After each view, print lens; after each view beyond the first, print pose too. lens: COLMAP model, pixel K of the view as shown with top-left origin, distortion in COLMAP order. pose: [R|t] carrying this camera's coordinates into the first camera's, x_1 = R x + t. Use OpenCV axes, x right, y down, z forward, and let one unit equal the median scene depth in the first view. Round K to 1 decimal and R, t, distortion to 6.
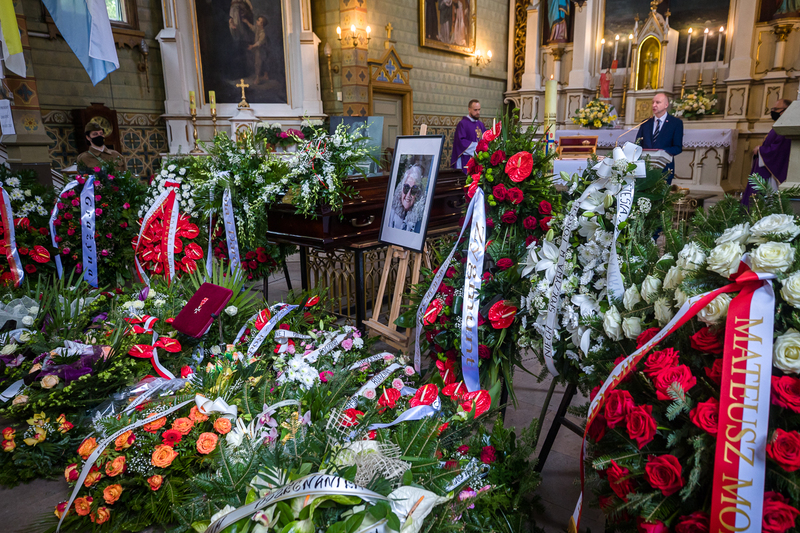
lens RADIAL K [[570.8, 0, 436.3], [0, 570.8, 282.6], [0, 0, 1]] dist [-0.006945, 0.004532]
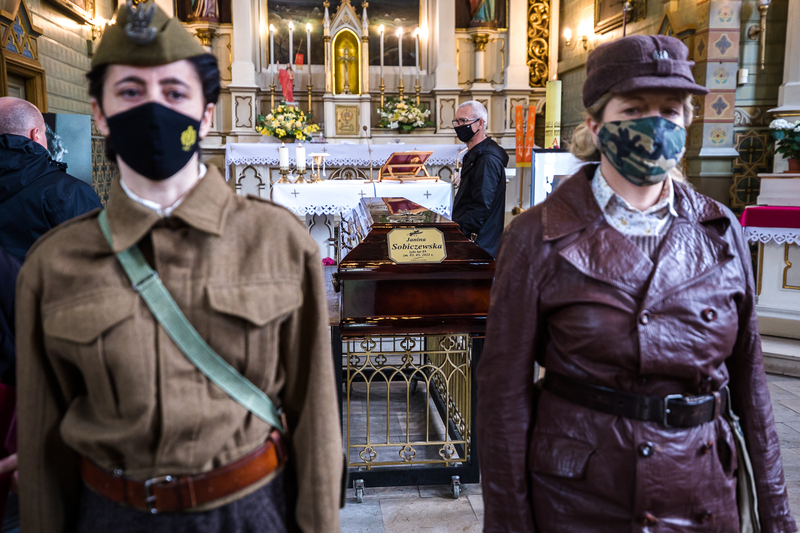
lens RADIAL K [[789.6, 0, 400.0], [0, 789.6, 266.5], [0, 0, 1]] dist [0.050644, 0.018906]
pose [[0.730734, -0.091526, 0.676499, -0.353716], [0.164662, 0.985343, -0.044553, -0.044388], [-0.662506, 0.143950, 0.735095, 0.185595]]
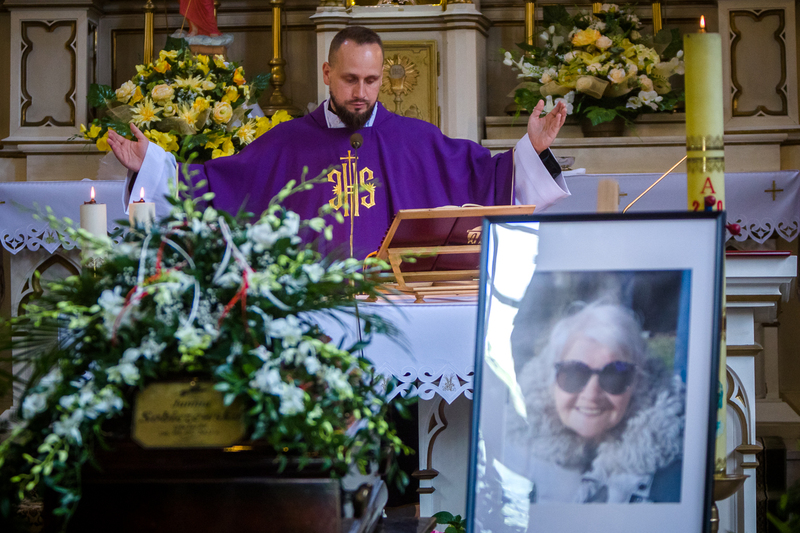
lens RADIAL K [[4289.7, 0, 400.0], [0, 4289.7, 266.5], [0, 0, 1]] dist [-0.327052, -16.710949]
pose [[0.831153, -0.020529, 0.555665, -0.599621], [0.150364, 0.970385, -0.189061, 0.087465], [-0.535328, 0.240690, 0.809625, -0.367224]]
